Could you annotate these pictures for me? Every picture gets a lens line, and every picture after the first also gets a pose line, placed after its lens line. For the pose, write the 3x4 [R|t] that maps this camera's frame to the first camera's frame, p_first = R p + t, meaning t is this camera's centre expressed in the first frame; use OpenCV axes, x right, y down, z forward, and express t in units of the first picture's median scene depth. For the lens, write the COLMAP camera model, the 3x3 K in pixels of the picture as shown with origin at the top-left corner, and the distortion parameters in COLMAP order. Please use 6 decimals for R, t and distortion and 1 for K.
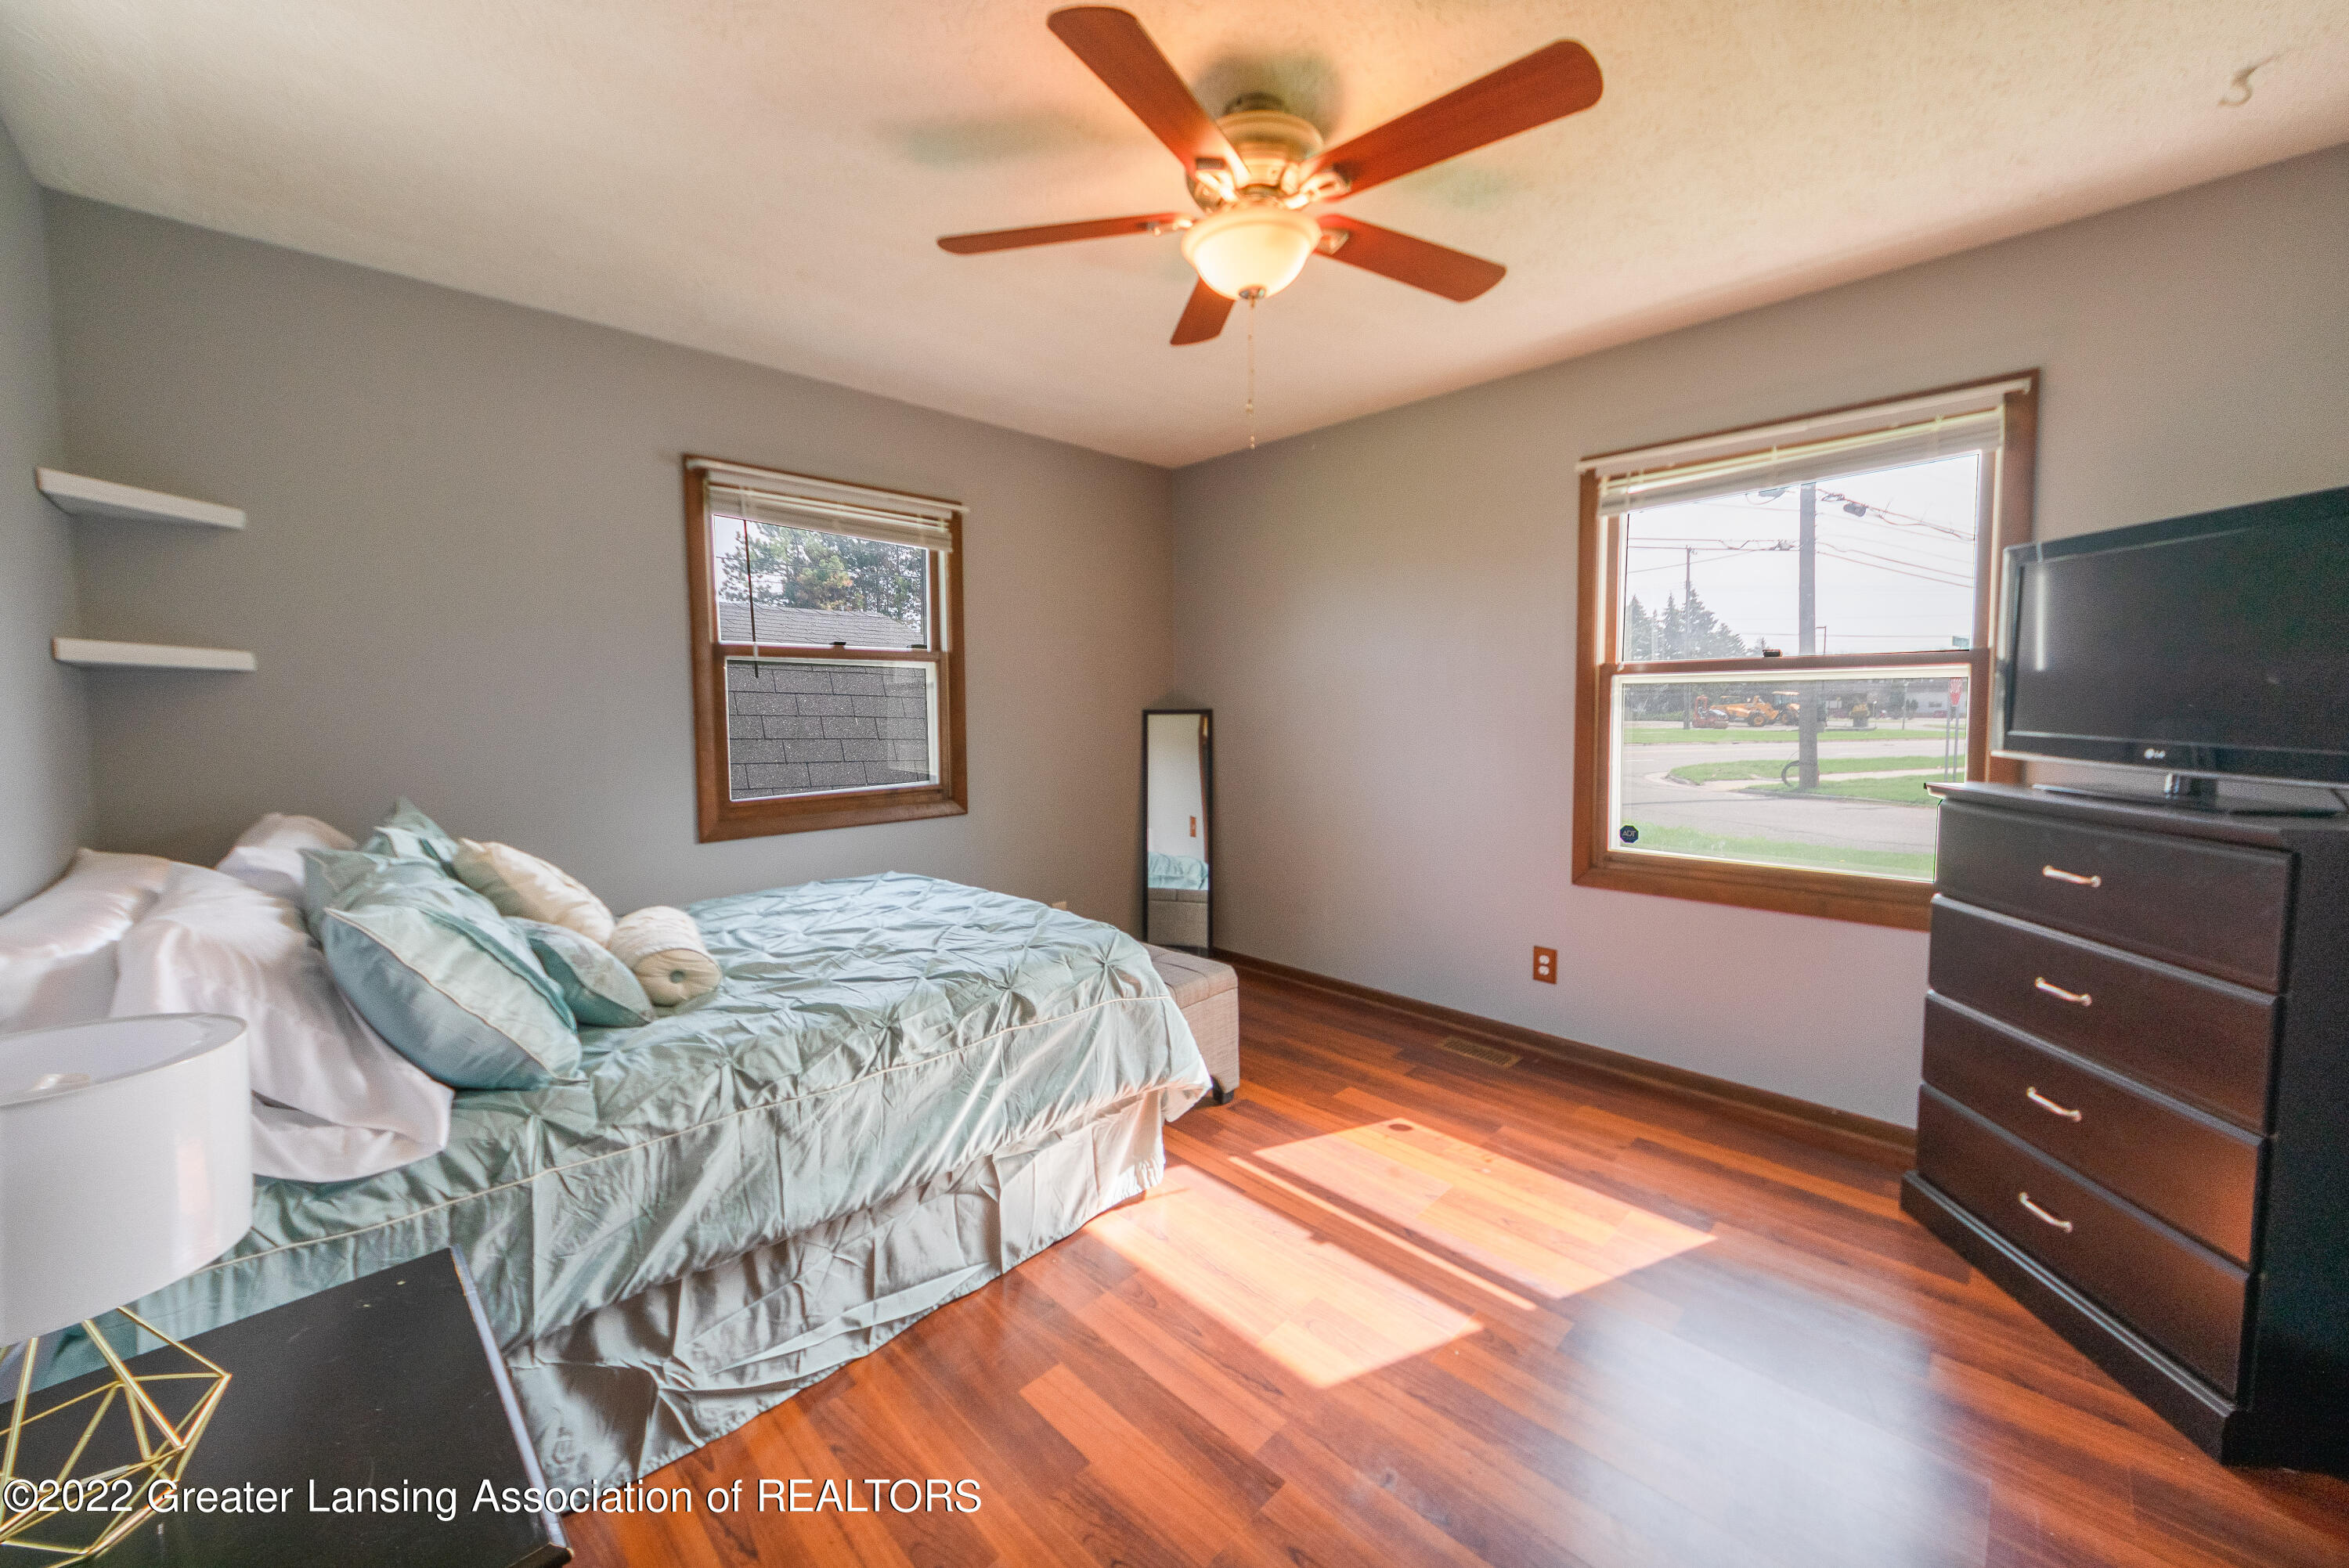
lens RADIAL K [[866.0, 0, 1174.5], [0, 866.0, 784.0], [0, 0, 1]] dist [-0.001841, -0.000124]
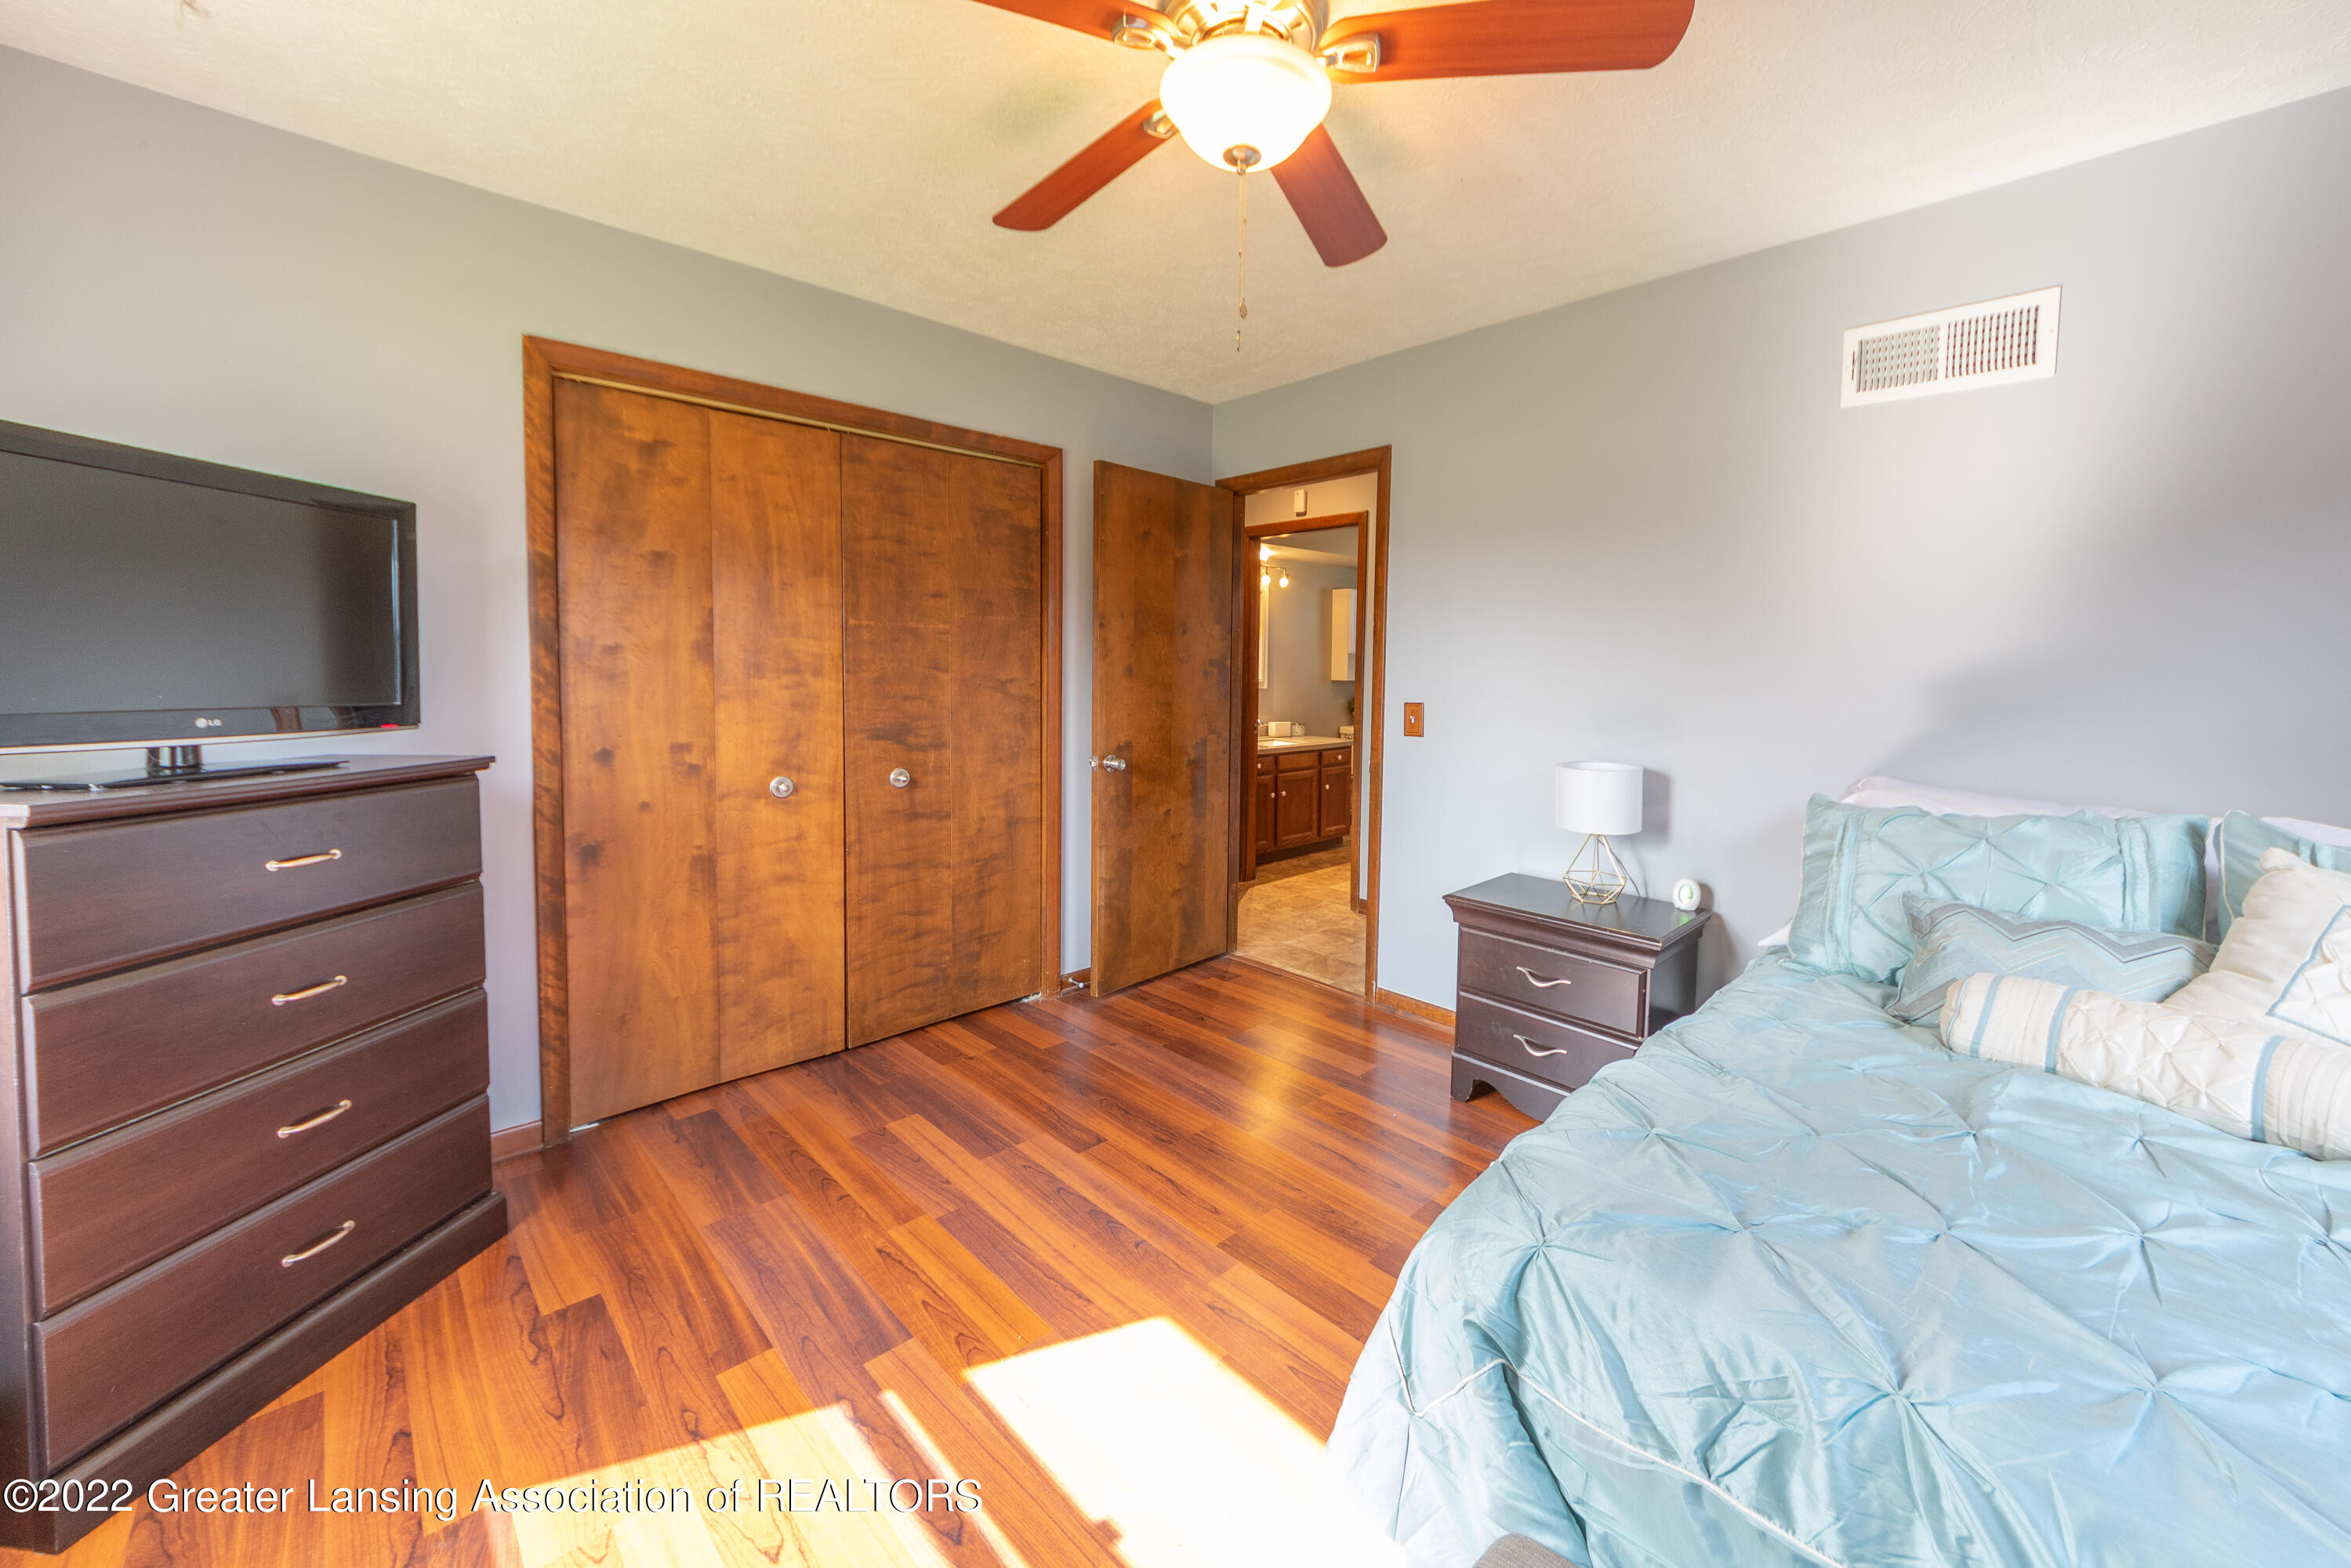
lens RADIAL K [[866.9, 0, 1175.5], [0, 866.9, 784.0], [0, 0, 1]] dist [-0.001841, -0.000124]
pose [[-0.999054, 0.004296, 0.043274, 0.106267], [0.013419, 0.977002, 0.212810, -0.138491], [-0.041365, 0.213189, -0.976135, 1.762322]]
